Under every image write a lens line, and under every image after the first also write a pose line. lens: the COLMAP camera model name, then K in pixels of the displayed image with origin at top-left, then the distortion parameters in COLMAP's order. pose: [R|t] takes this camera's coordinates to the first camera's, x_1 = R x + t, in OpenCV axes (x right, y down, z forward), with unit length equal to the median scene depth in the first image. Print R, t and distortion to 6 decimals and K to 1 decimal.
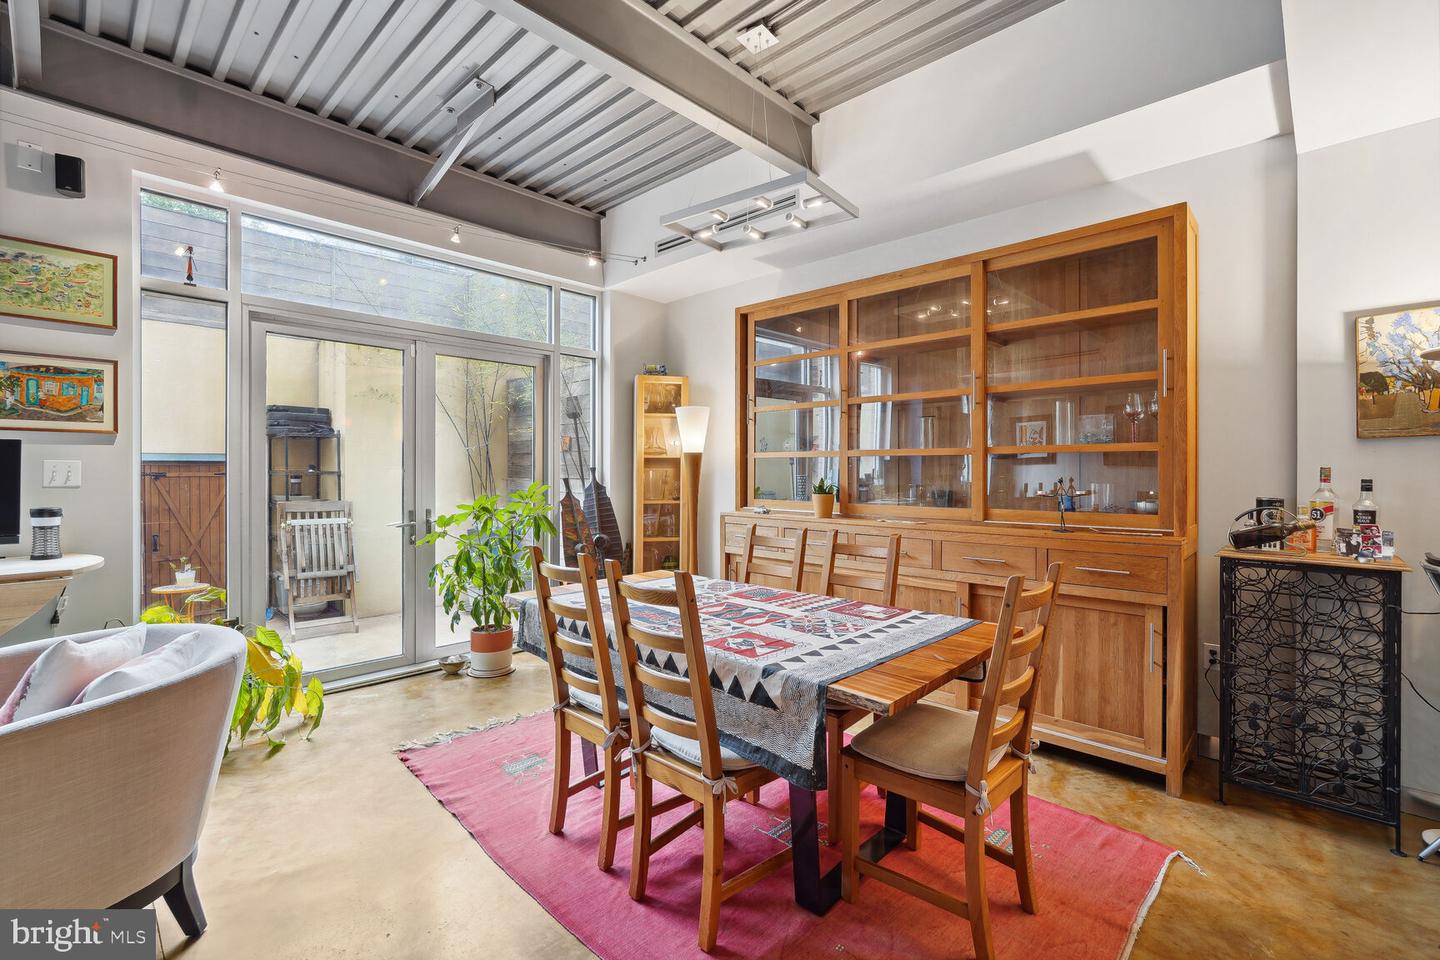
lens RADIAL K [[637.2, 0, 719.1], [0, 637.2, 476.4], [0, 0, 1]] dist [-0.014946, 0.006495]
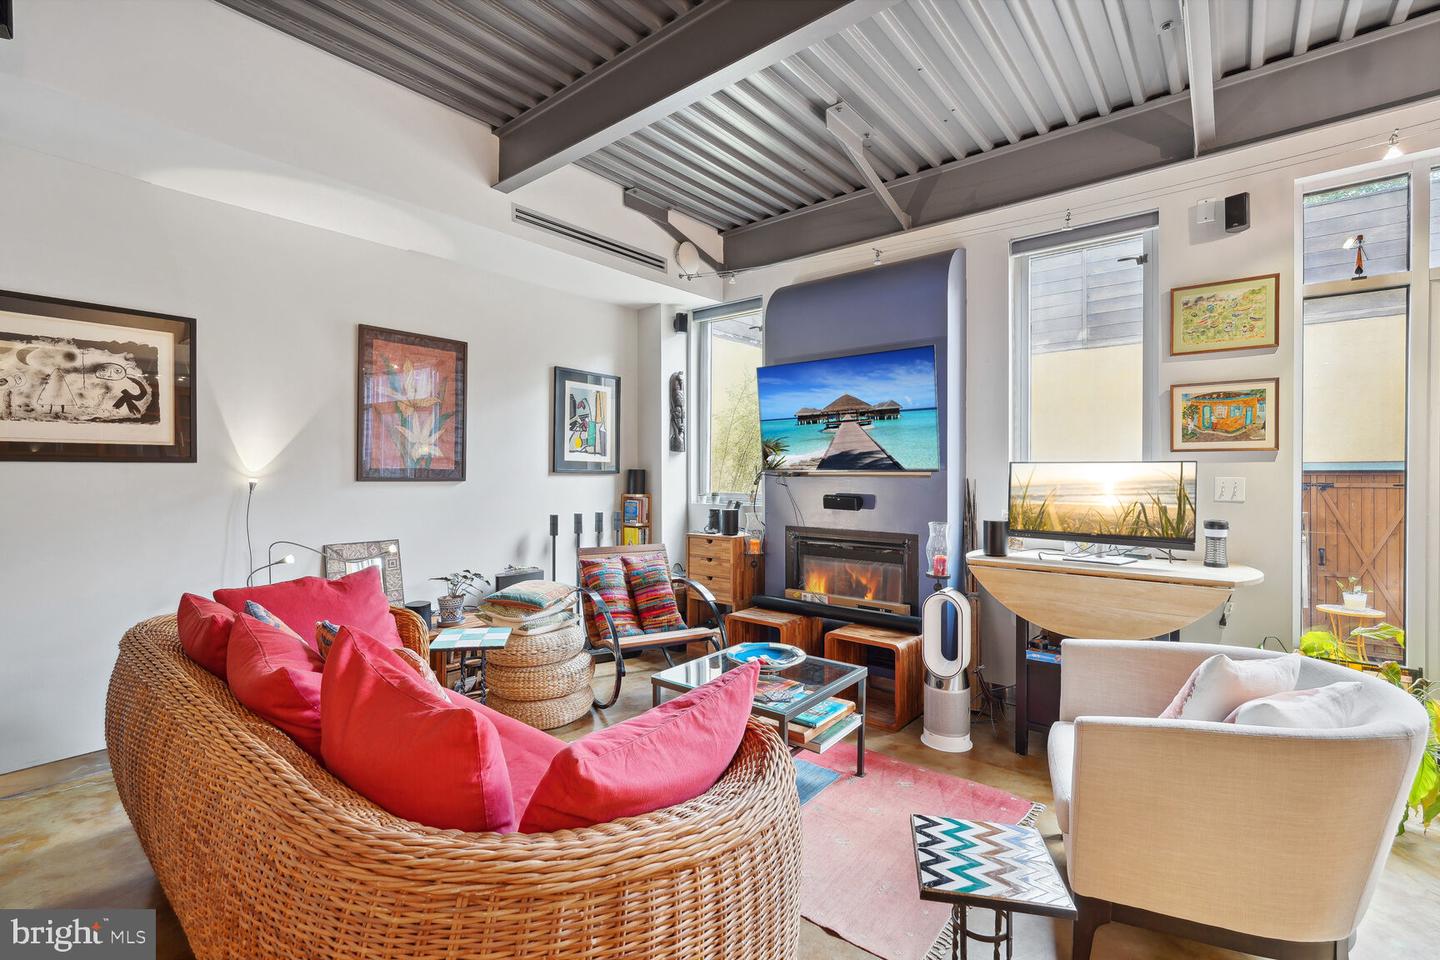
lens RADIAL K [[637.2, 0, 719.1], [0, 637.2, 476.4], [0, 0, 1]] dist [-0.014946, 0.006495]
pose [[0.075661, 0.002272, -0.997131, -0.021950], [-0.006386, 0.999978, 0.001793, -0.023322], [0.997113, 0.006232, 0.075673, 0.042574]]
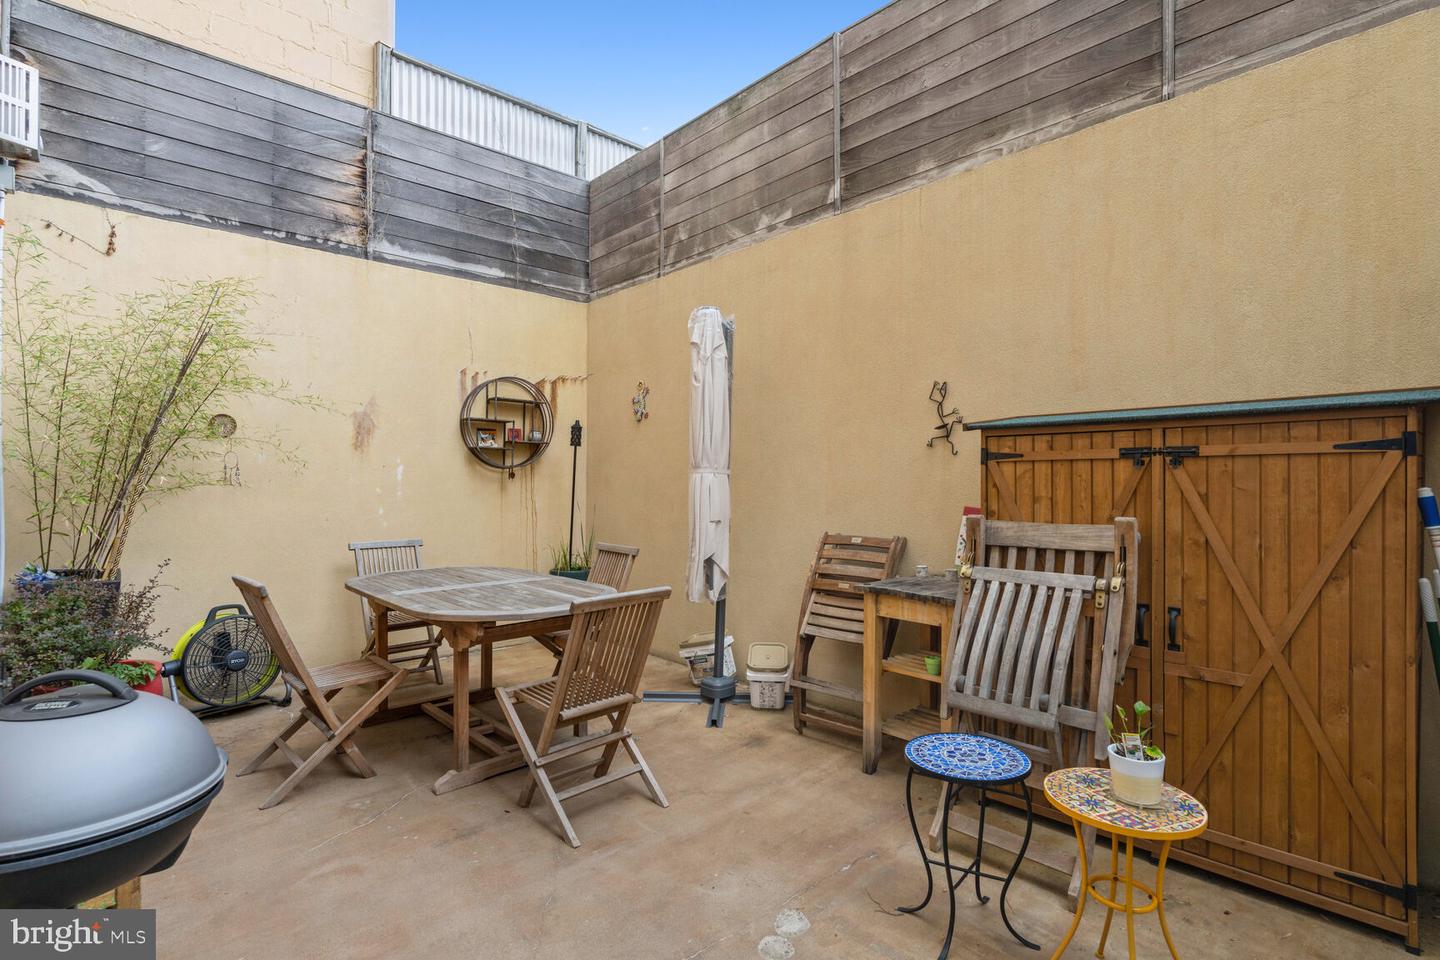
lens RADIAL K [[705.7, 0, 720.0], [0, 705.7, 480.0], [0, 0, 1]] dist [-0.000544, -0.000135]
pose [[-0.054875, -0.005376, -0.998479, -0.887057], [-0.002416, 0.999983, -0.005251, 0.034939], [0.998490, 0.002124, -0.054887, 1.485448]]
